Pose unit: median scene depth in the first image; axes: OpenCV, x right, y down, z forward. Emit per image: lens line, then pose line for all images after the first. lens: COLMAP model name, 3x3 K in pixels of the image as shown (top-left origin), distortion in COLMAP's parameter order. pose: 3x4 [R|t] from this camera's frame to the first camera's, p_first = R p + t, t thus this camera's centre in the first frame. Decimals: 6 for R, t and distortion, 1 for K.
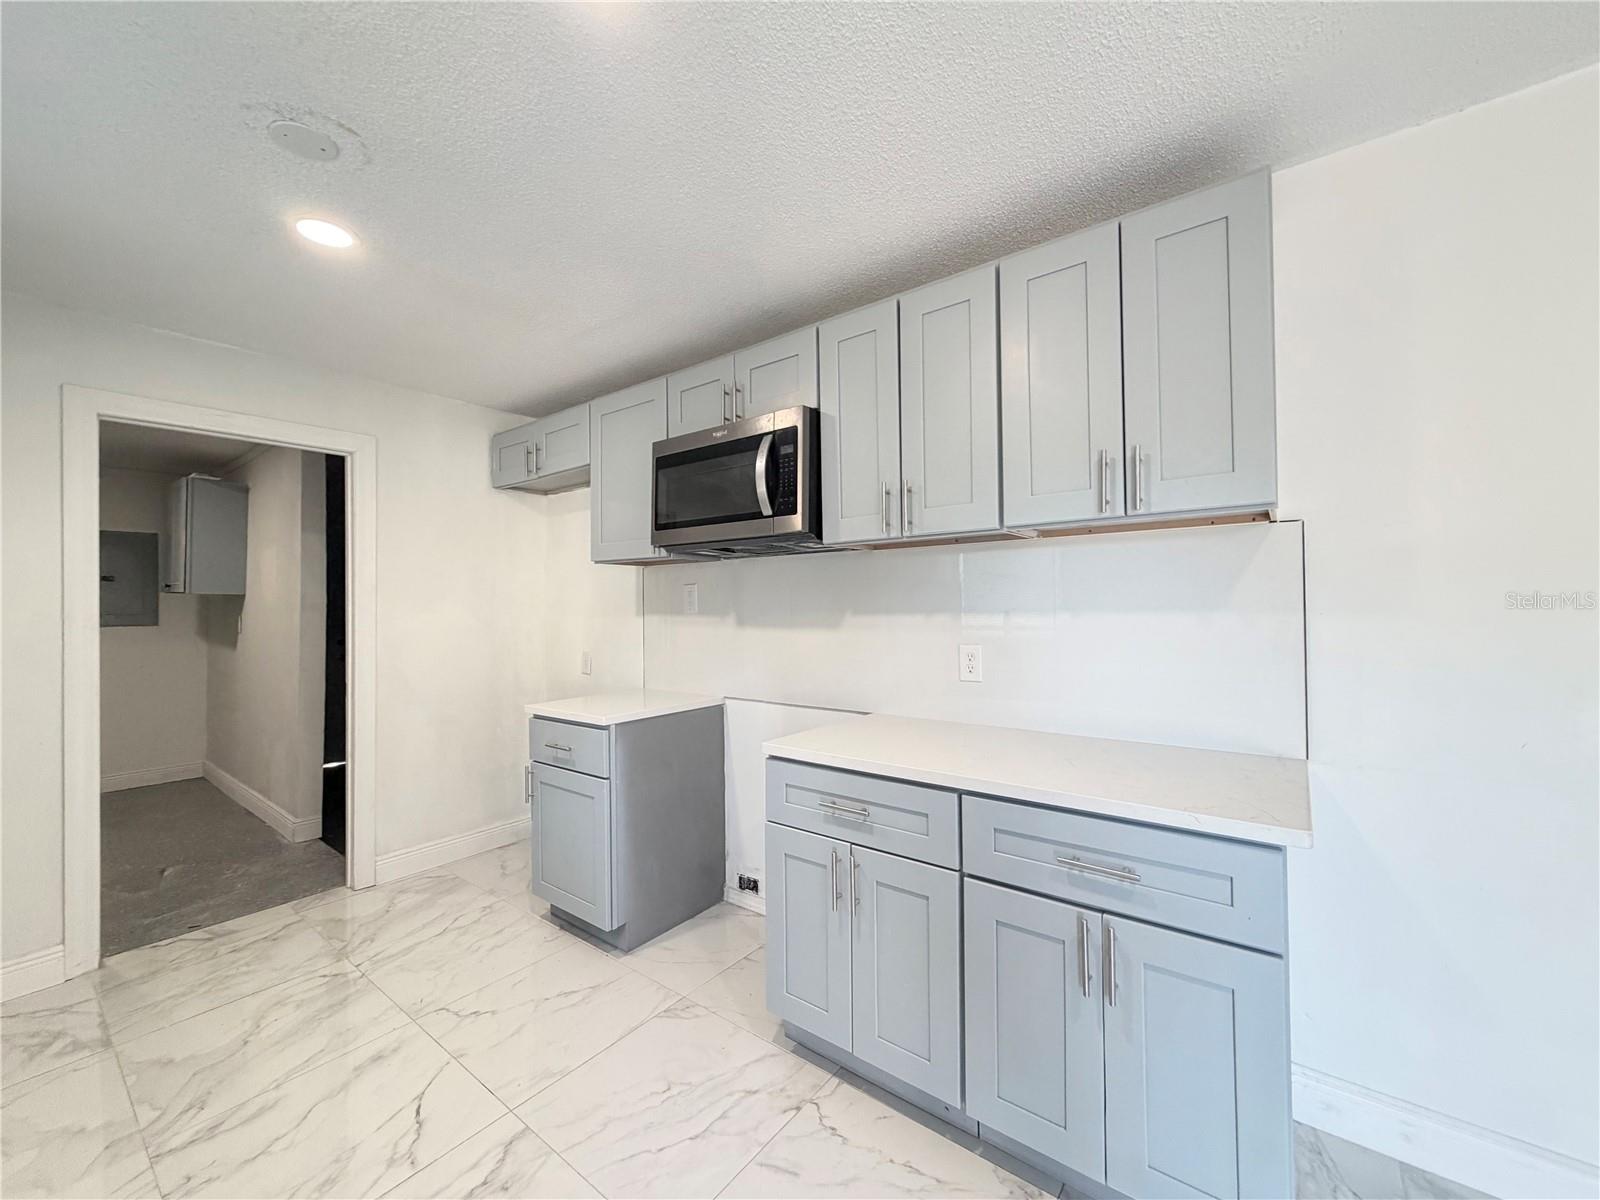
lens RADIAL K [[637.6, 0, 800.9], [0, 637.6, 597.6], [0, 0, 1]] dist [0.000683, 0.000241]
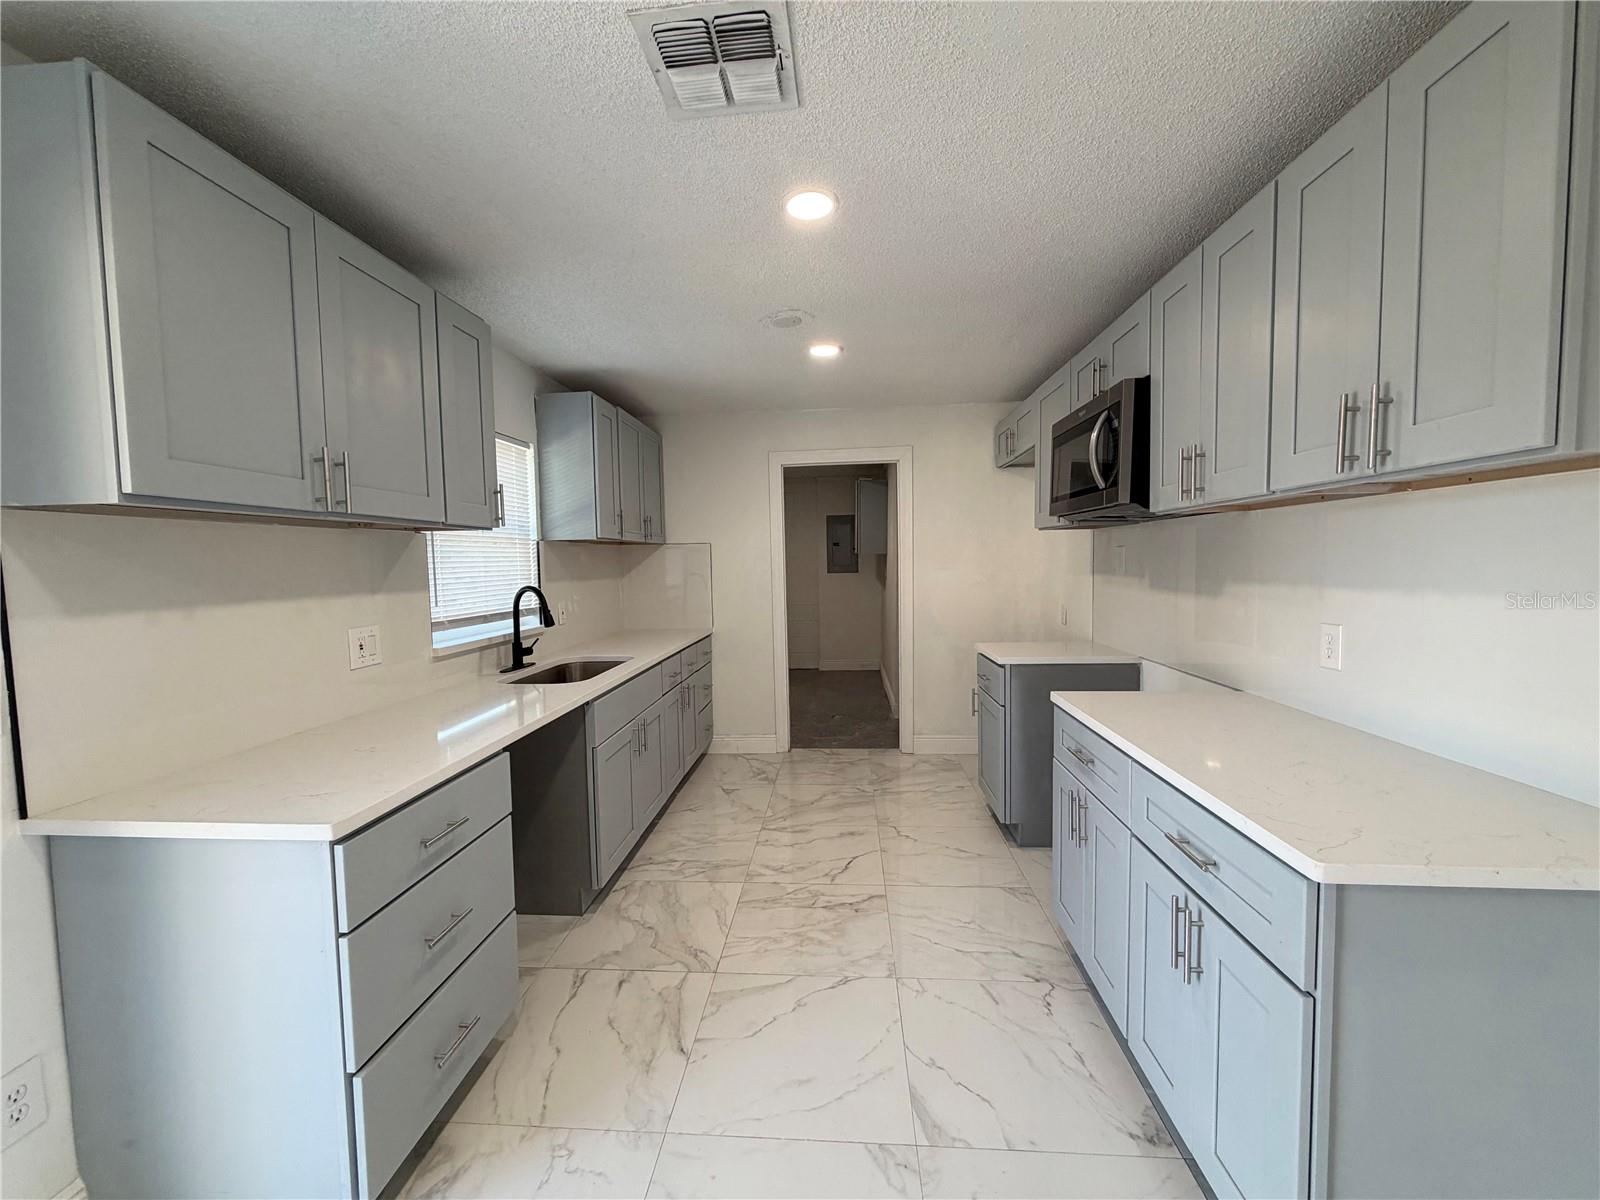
lens RADIAL K [[637.6, 0, 796.9], [0, 637.6, 596.8], [0, 0, 1]] dist [0.000683, 0.000241]
pose [[0.551386, 0.046951, -0.832928, 0.568101], [0.025452, 0.997004, 0.073049, -0.039138], [0.833862, -0.061478, 0.548538, -0.024010]]
